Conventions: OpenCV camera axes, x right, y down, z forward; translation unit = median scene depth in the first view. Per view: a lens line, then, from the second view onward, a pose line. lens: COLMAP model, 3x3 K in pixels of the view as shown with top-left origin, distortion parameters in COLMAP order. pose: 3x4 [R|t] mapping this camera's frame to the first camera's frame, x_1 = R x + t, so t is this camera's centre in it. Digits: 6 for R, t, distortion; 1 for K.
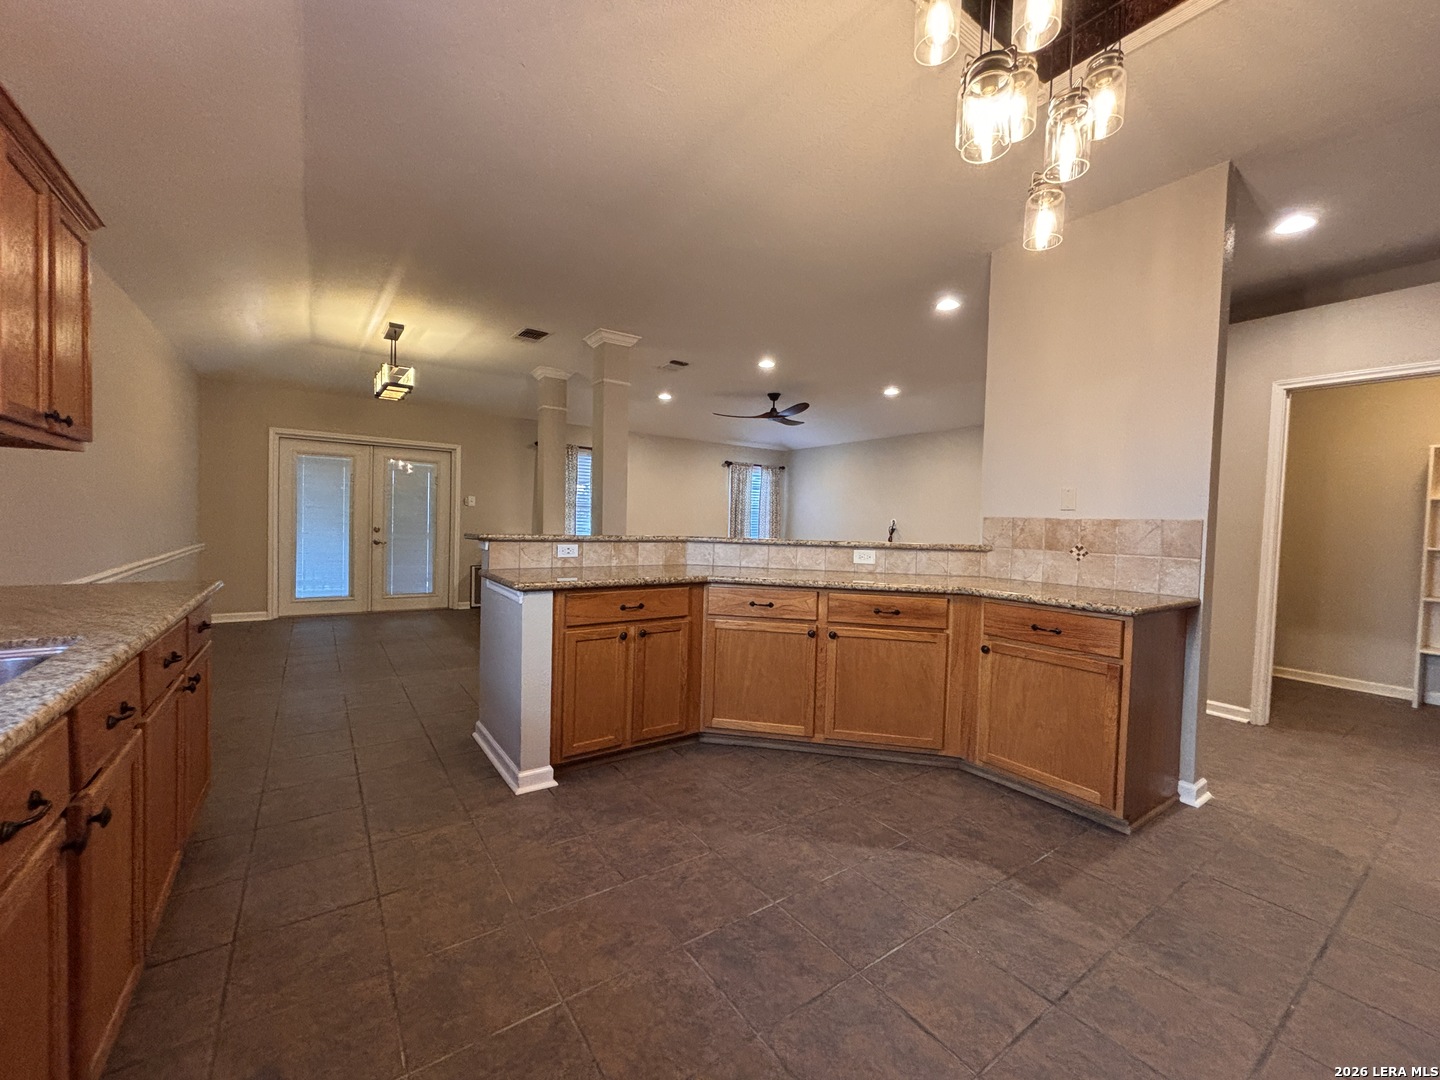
lens RADIAL K [[579.2, 0, 709.1], [0, 579.2, 541.5], [0, 0, 1]] dist [0.004355, -0.001984]
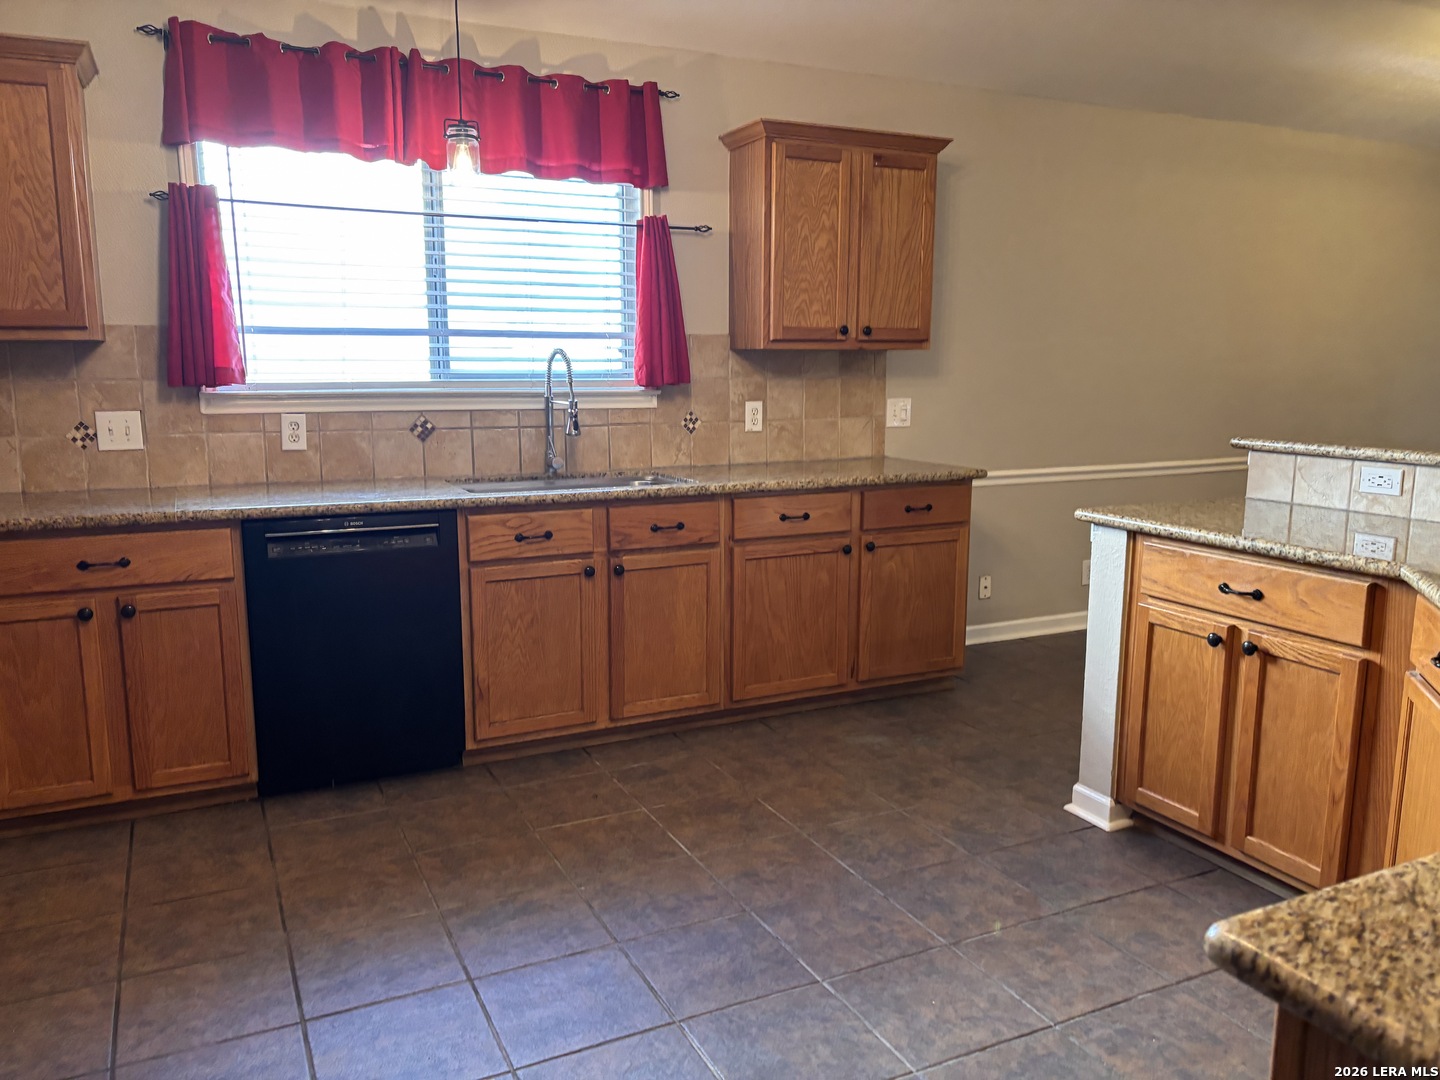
lens RADIAL K [[1086.7, 0, 743.3], [0, 1086.7, 548.5], [0, 0, 1]] dist [0.027077, -0.030970]
pose [[-0.134317, 0.142599, -0.980624, 0.386221], [-0.040692, 0.987963, 0.149240, -0.022522], [0.990103, 0.059949, -0.126898, 0.303292]]
